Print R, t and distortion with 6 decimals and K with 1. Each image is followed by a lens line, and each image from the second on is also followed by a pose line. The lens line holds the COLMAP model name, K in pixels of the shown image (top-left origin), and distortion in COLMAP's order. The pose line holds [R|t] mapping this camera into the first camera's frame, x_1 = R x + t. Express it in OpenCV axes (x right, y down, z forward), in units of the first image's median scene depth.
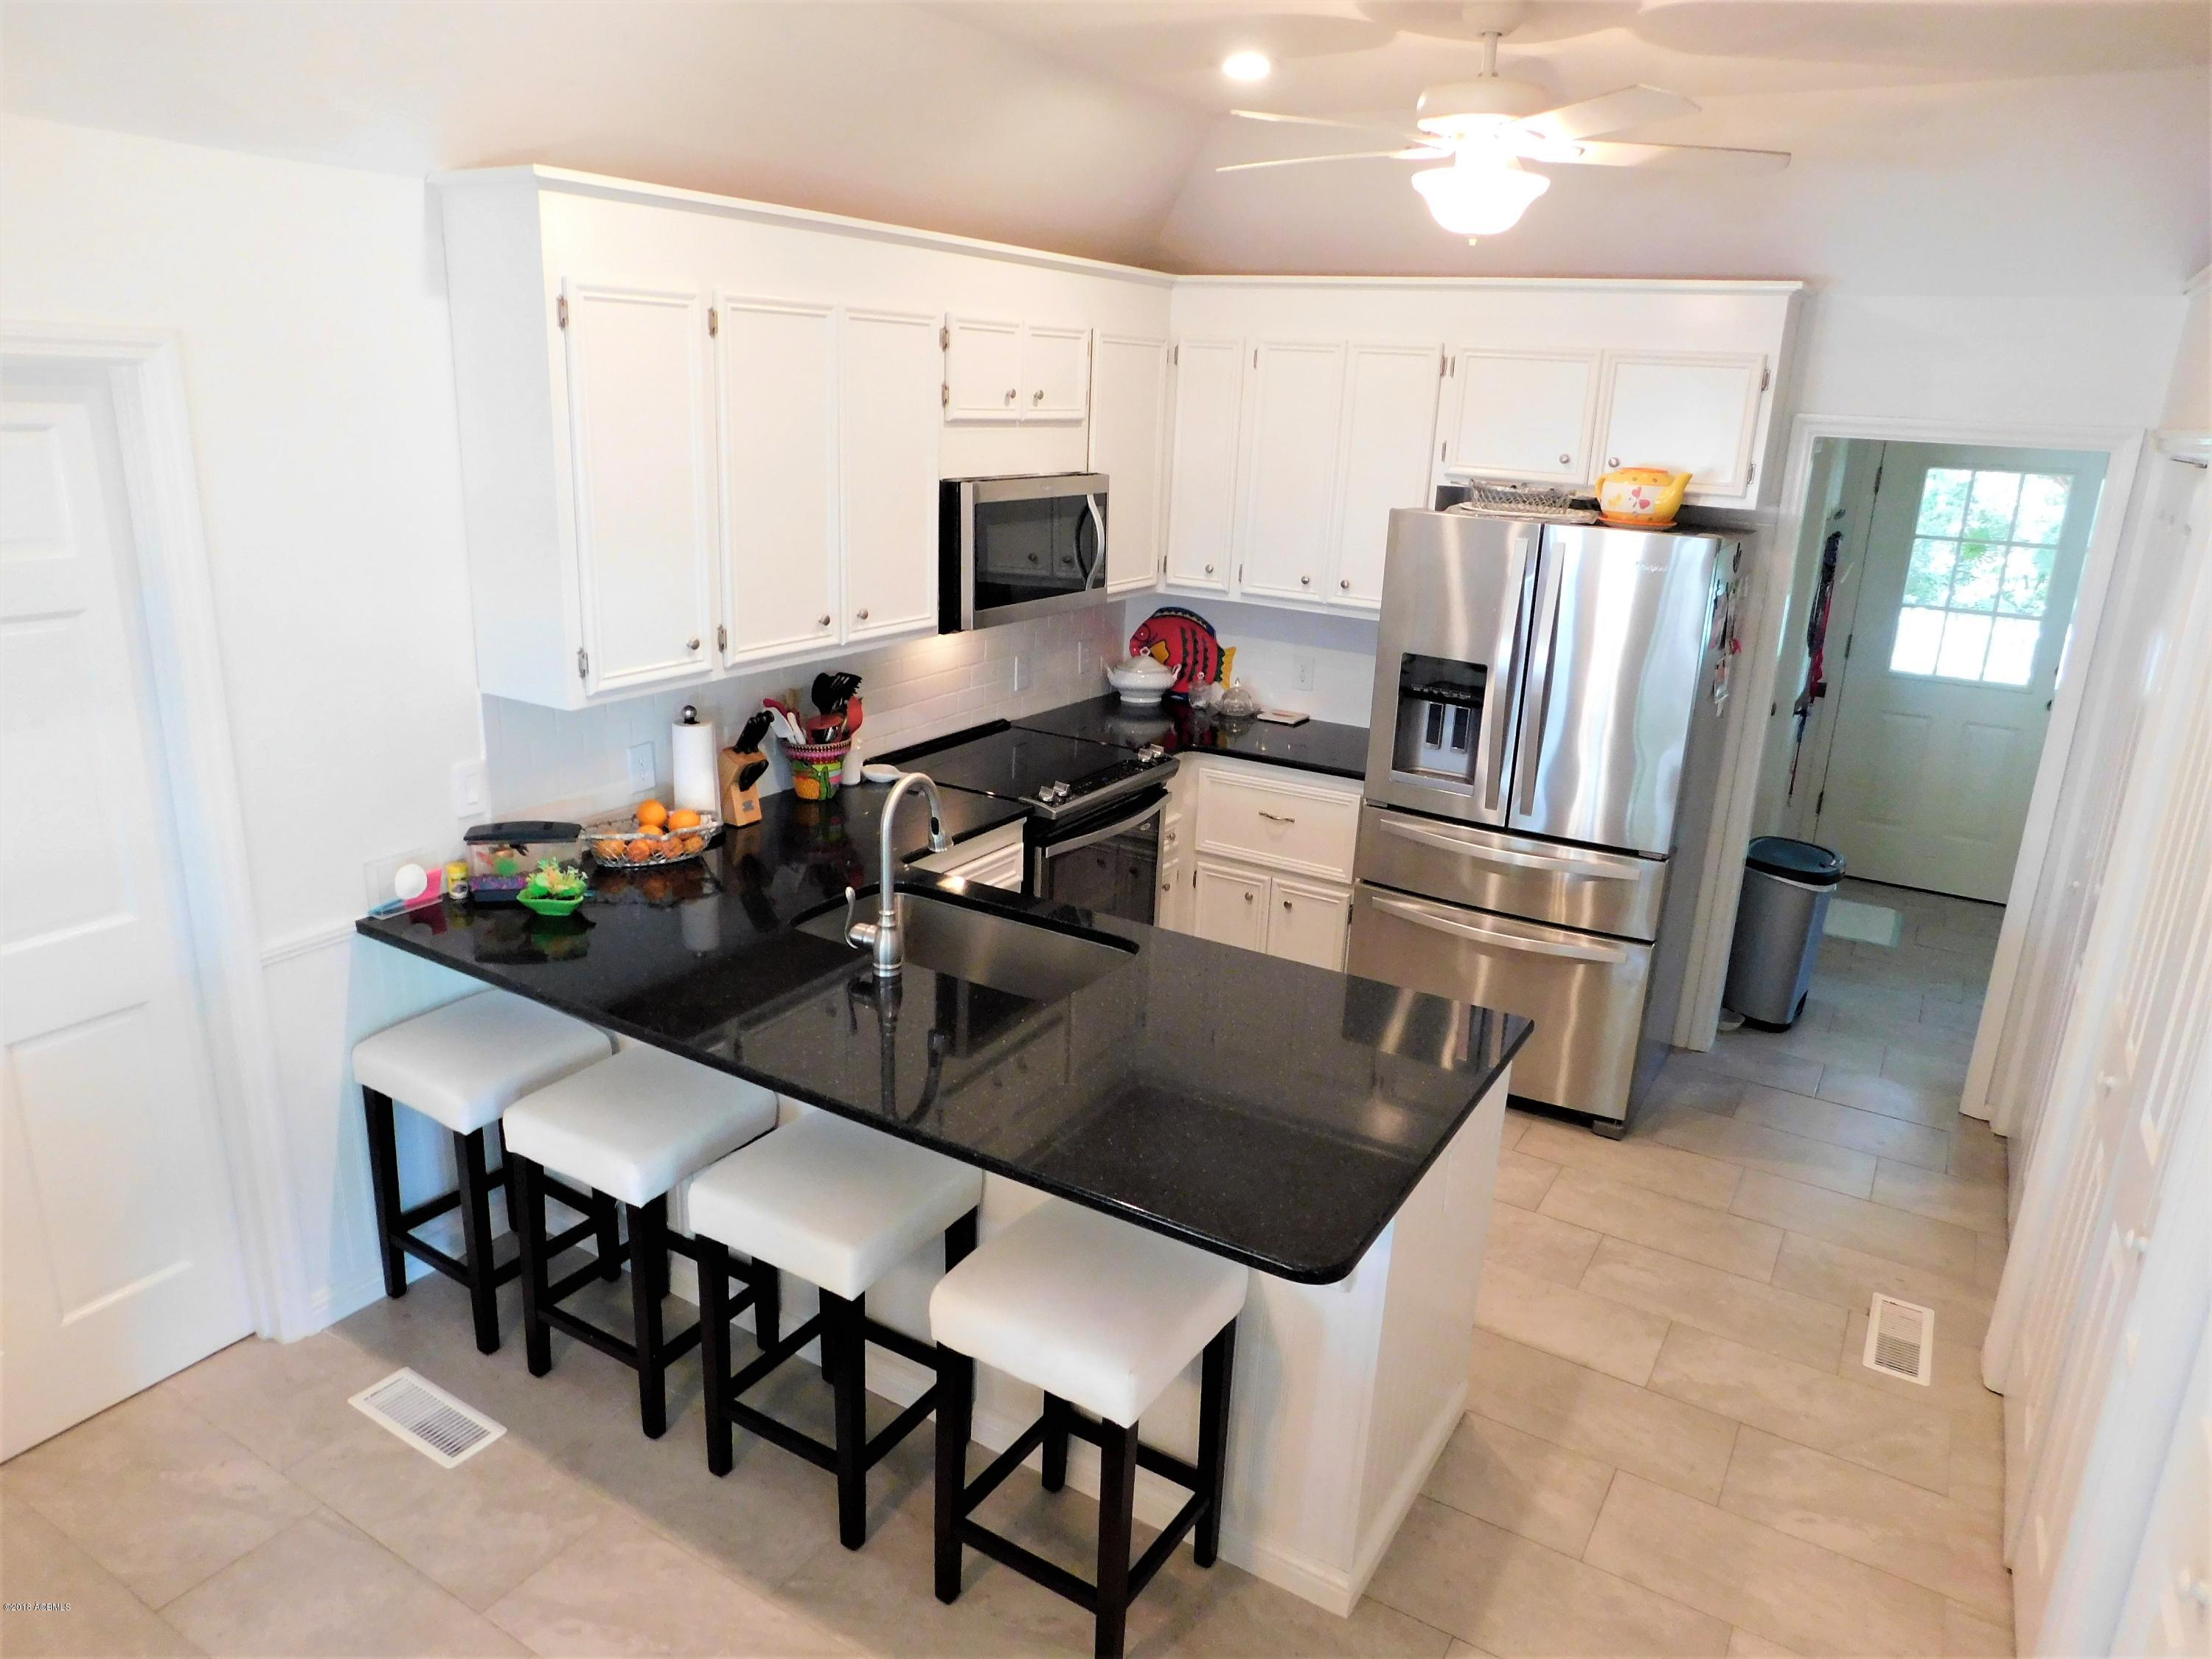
lens RADIAL K [[1455.6, 0, 1104.4], [0, 1455.6, 831.4], [0, 0, 1]] dist [-0.065295, 0.047078]
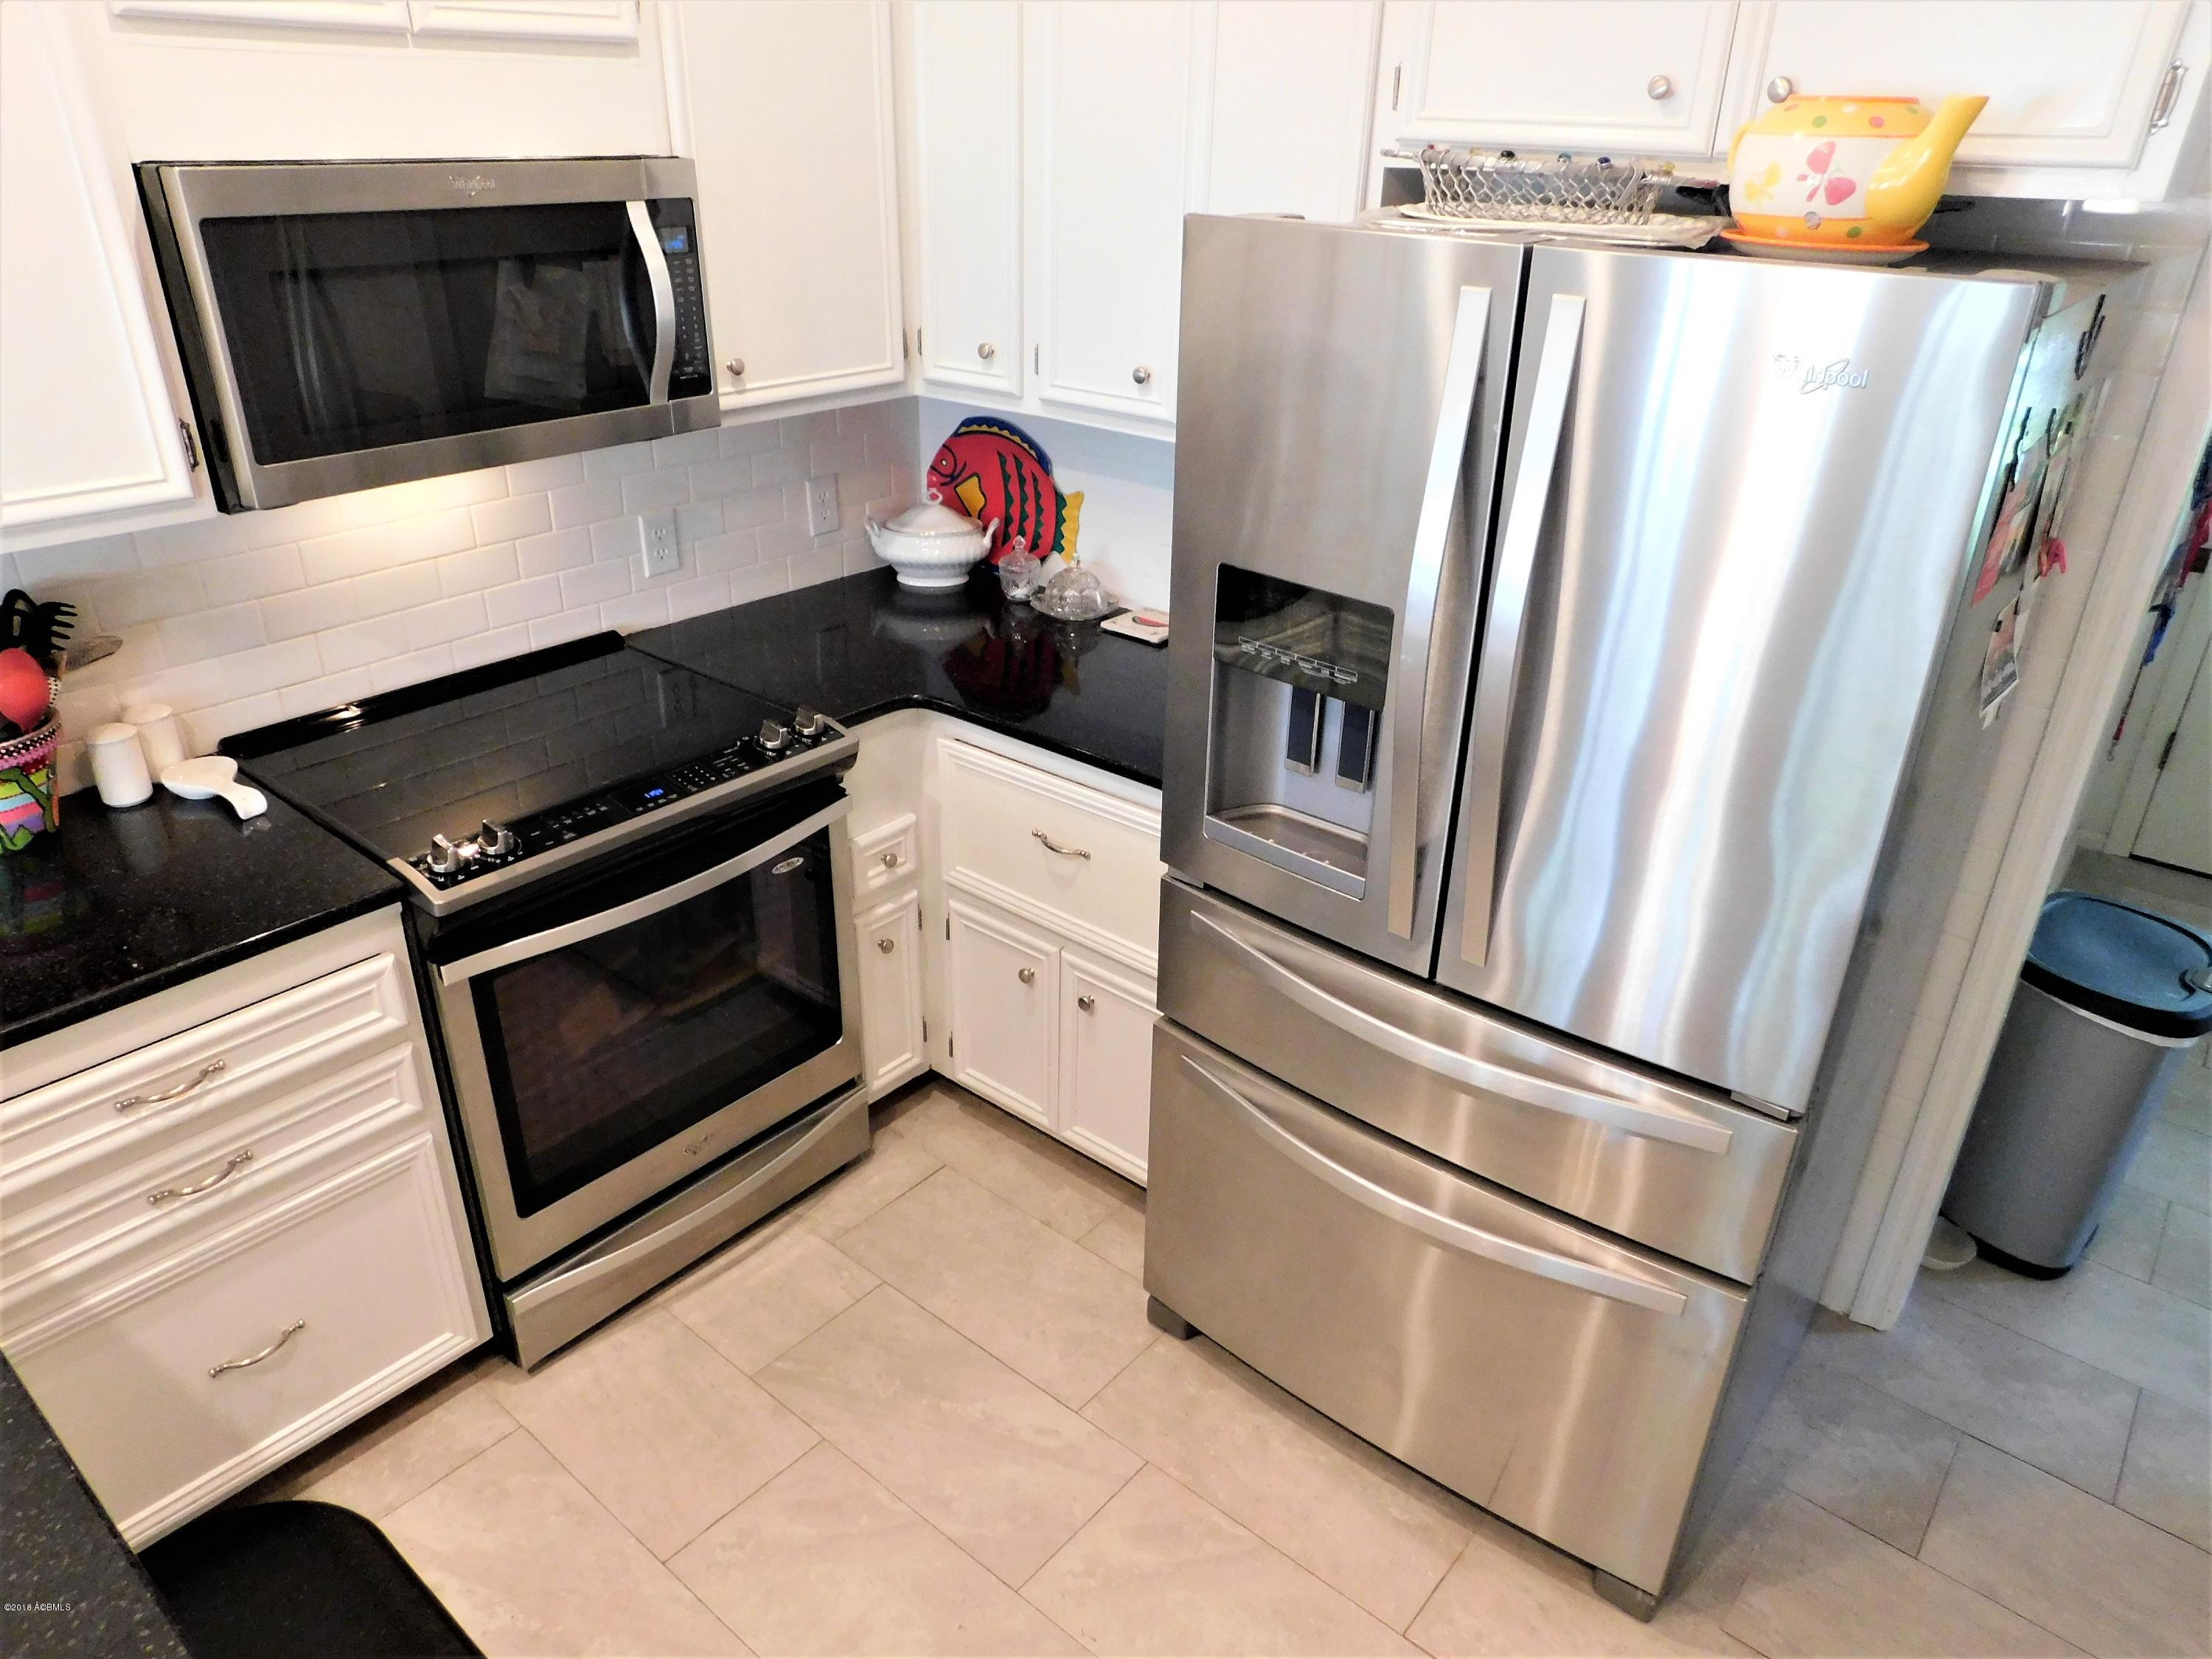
lens RADIAL K [[1455.6, 0, 1102.4], [0, 1455.6, 825.5], [0, 0, 1]] dist [-0.065295, 0.047078]
pose [[0.988020, 0.049263, -0.146249, 0.212865], [-0.026028, 0.987299, 0.156727, -0.100738], [0.152112, -0.151043, 0.976754, 0.500575]]
